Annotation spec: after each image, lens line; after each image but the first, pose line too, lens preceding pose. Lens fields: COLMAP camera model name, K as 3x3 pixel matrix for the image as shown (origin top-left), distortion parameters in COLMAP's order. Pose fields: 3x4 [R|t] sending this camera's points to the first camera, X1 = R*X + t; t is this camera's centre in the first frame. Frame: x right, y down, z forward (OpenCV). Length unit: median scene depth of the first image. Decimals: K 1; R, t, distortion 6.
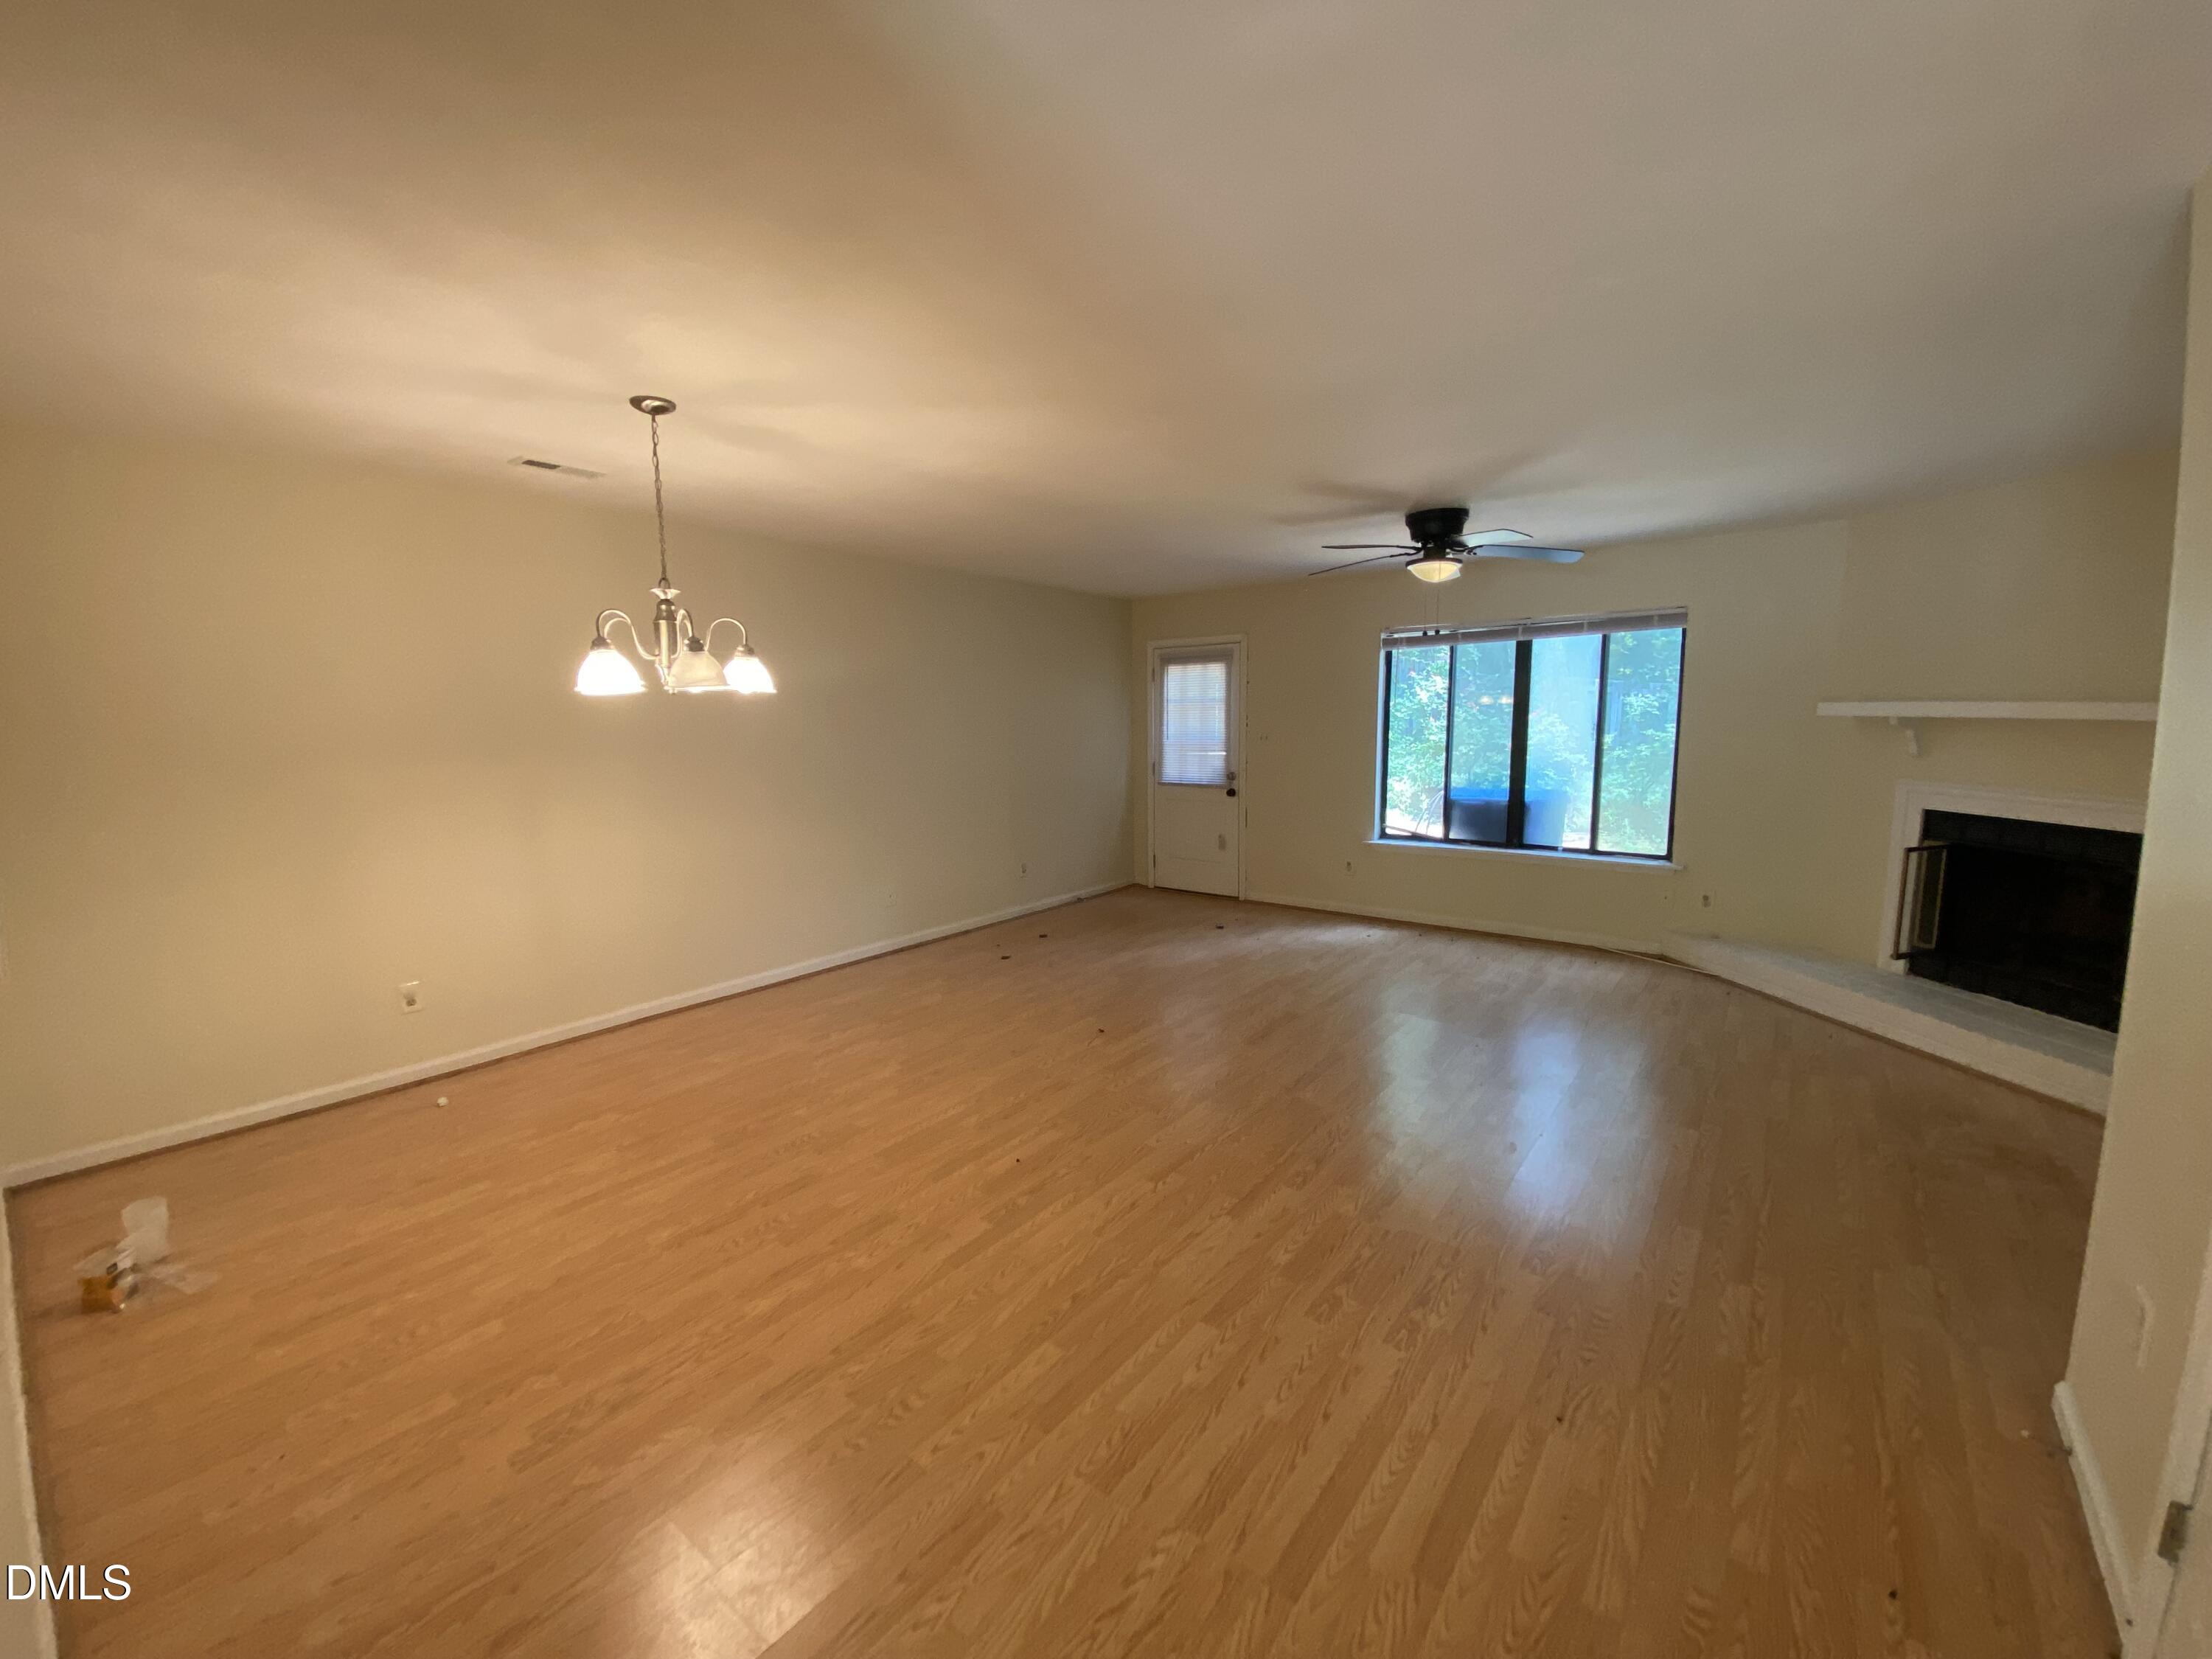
lens RADIAL K [[858.9, 0, 1105.8], [0, 858.9, 825.1], [0, 0, 1]] dist [-0.010918, -0.010139]
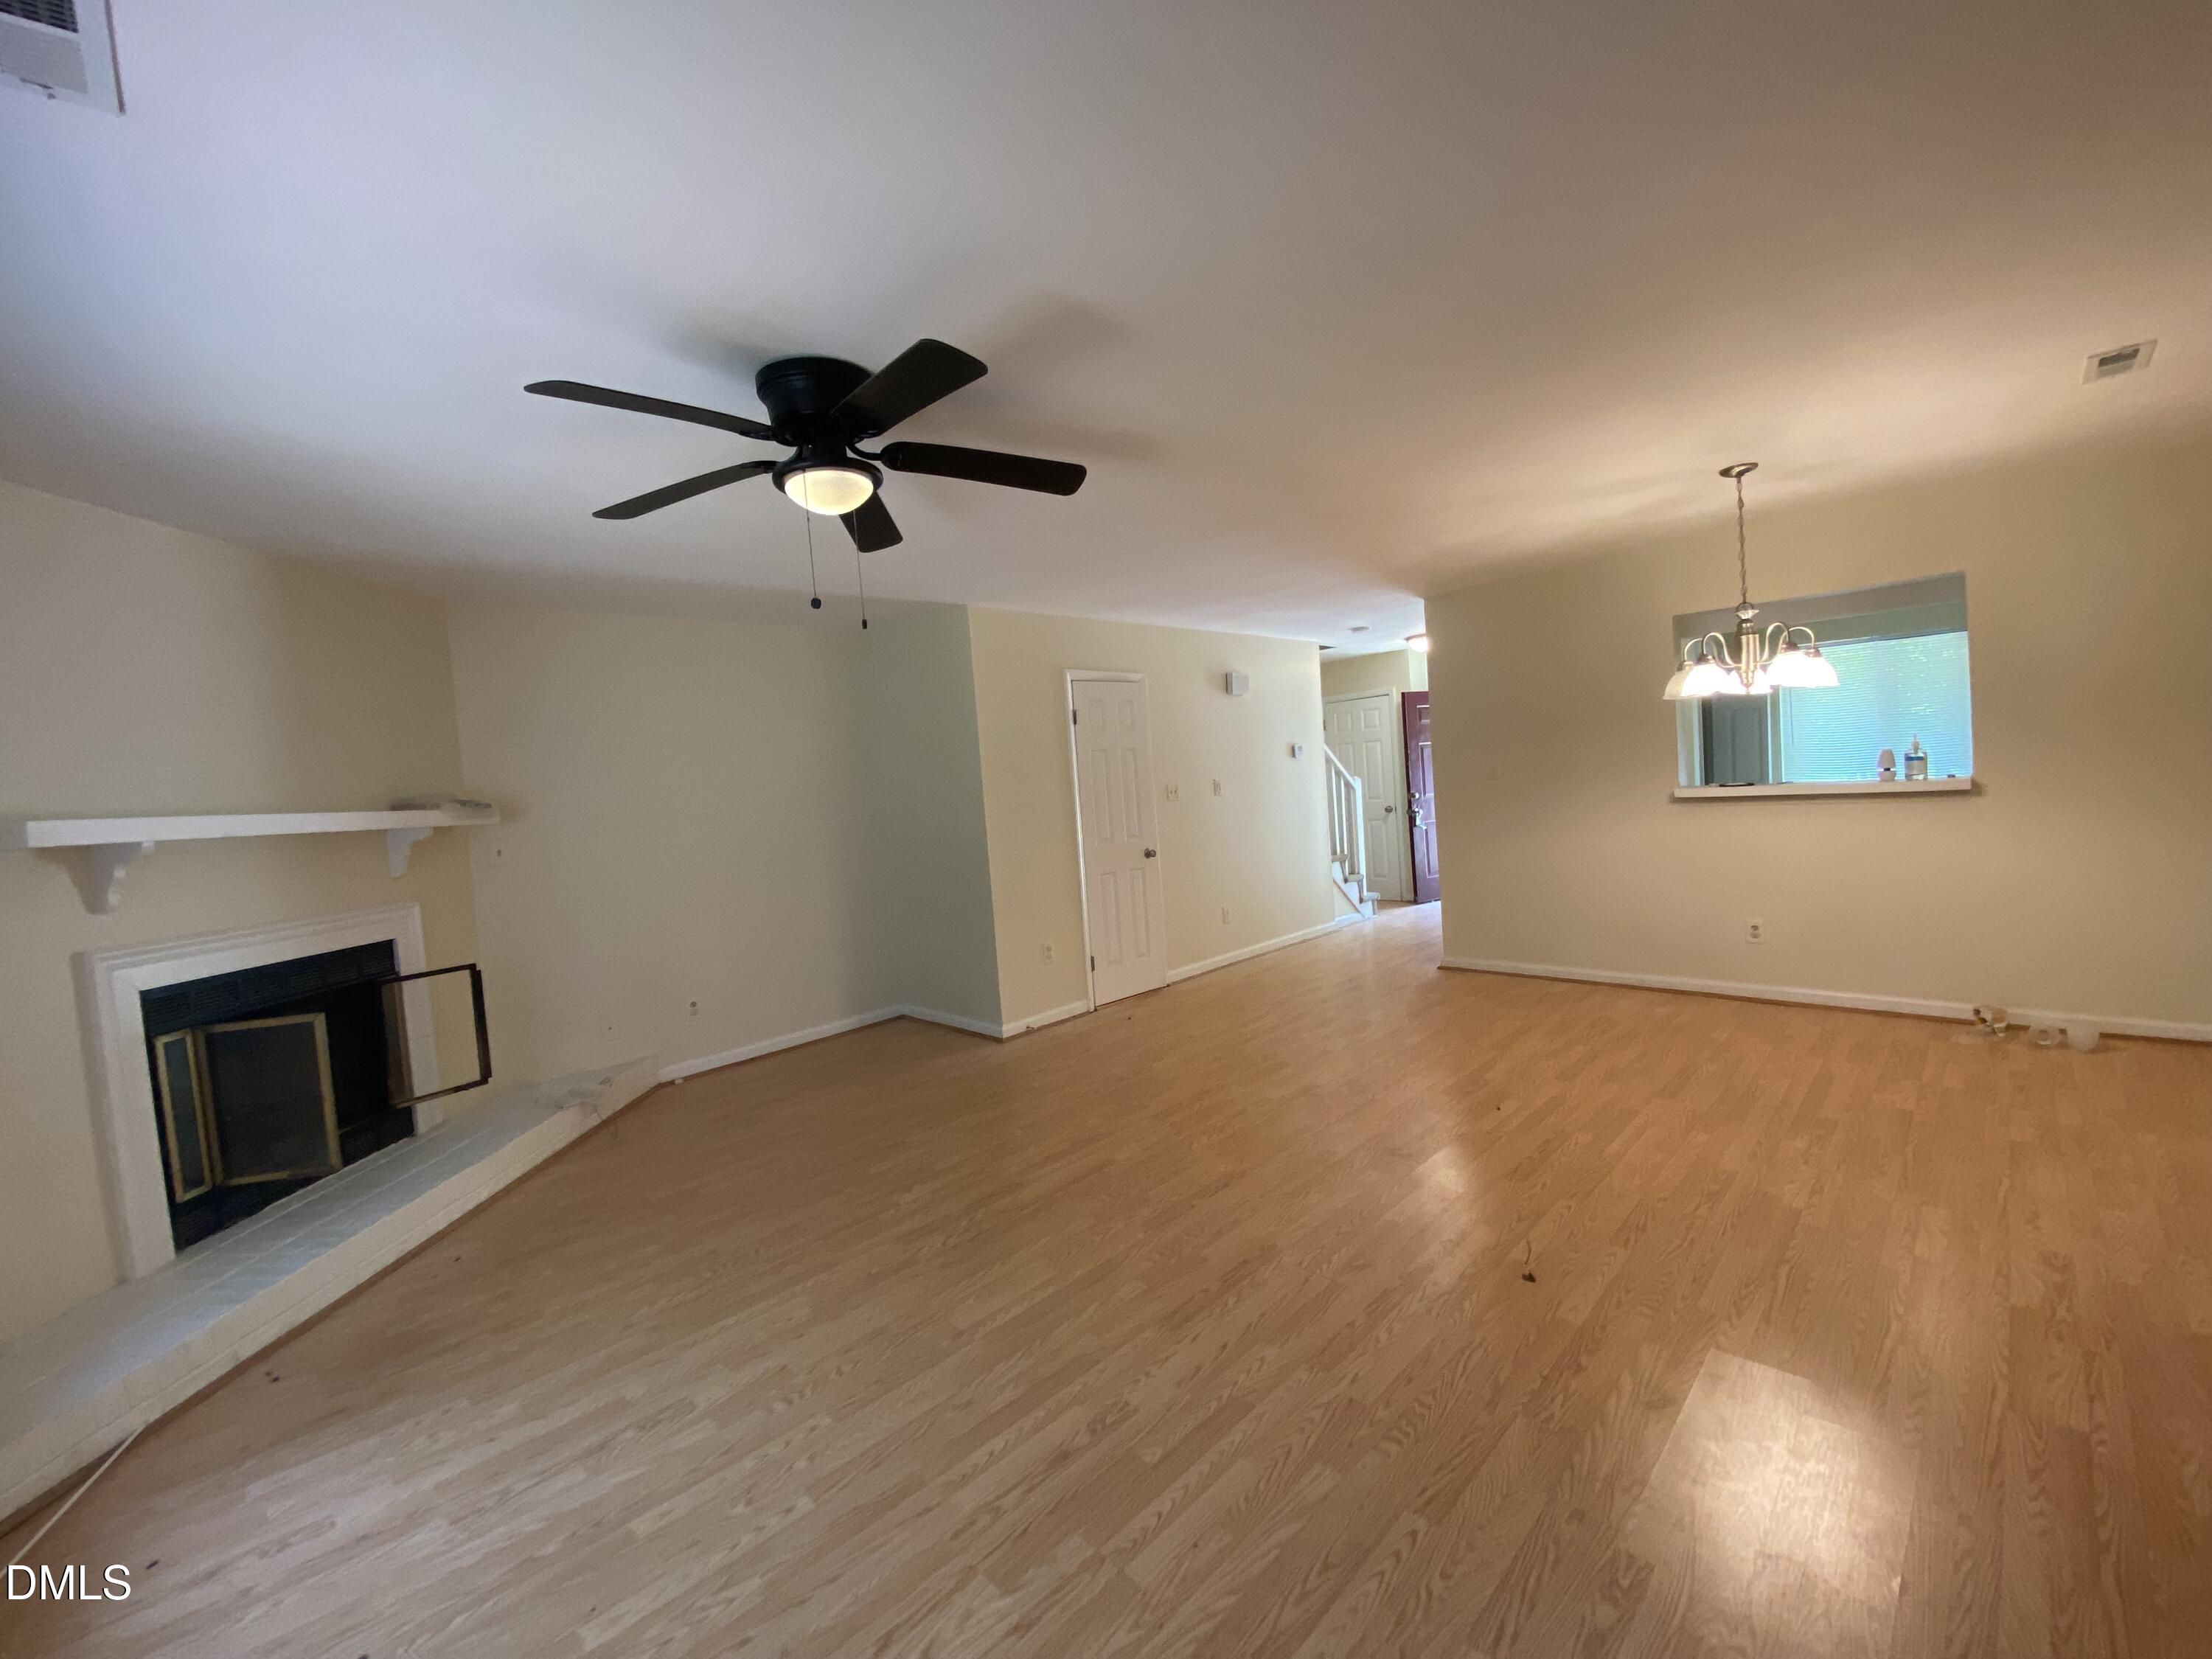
lens RADIAL K [[858.9, 0, 1105.8], [0, 858.9, 825.1], [0, 0, 1]] dist [-0.010918, -0.010139]
pose [[-0.987438, 0.076950, 0.138003, 0.136142], [0.101522, 0.978239, 0.180944, -0.146694], [-0.121077, 0.192682, -0.973763, 1.224339]]
